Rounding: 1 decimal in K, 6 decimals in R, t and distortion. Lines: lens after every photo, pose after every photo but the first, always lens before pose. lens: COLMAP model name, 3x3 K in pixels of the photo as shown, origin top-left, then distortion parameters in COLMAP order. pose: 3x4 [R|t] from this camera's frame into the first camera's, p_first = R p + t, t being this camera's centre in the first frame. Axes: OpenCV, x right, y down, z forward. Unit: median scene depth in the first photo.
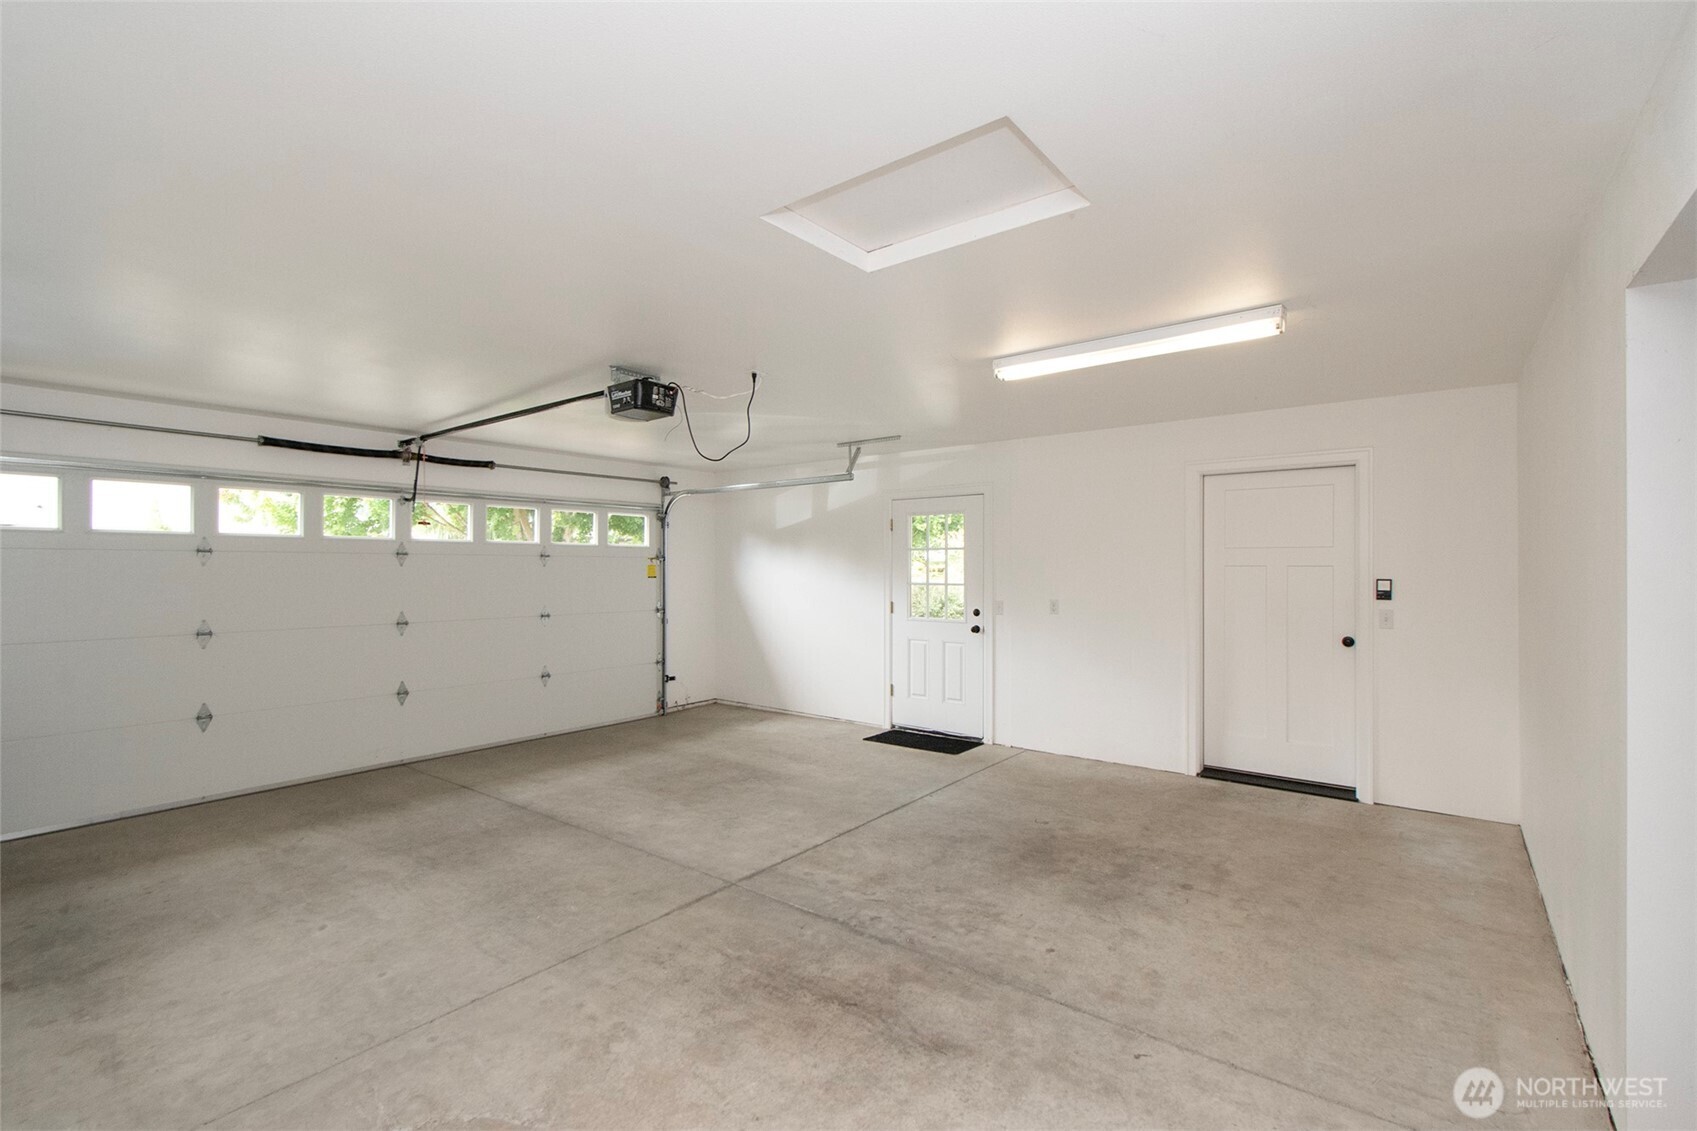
lens RADIAL K [[762.2, 0, 816.9], [0, 762.2, 564.0], [0, 0, 1]] dist [-0.000632, -0.000656]
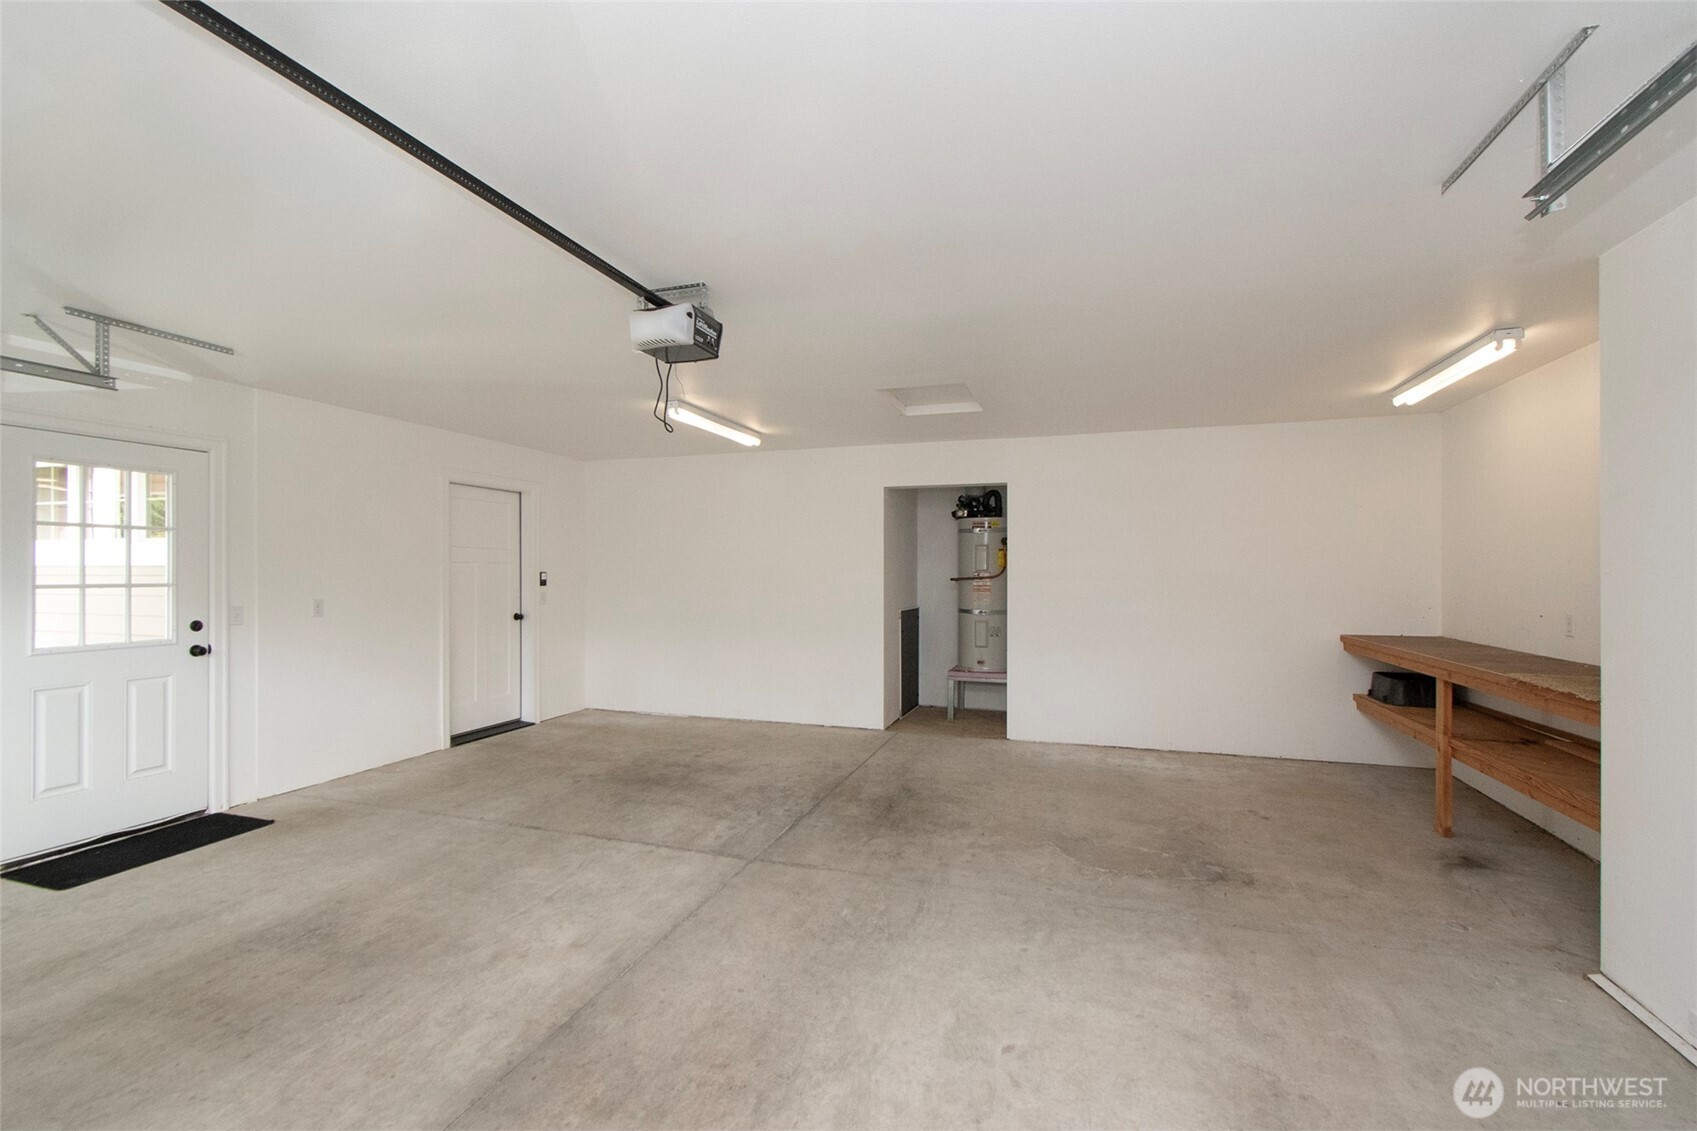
lens RADIAL K [[730.7, 0, 886.7], [0, 730.7, 574.0], [0, 0, 1]] dist [0.000118, 0.000054]
pose [[-0.403006, -0.003344, 0.915191, -1.030519], [-0.004749, 0.999988, 0.001562, 0.022888], [-0.915185, -0.003716, -0.403017, 1.157972]]
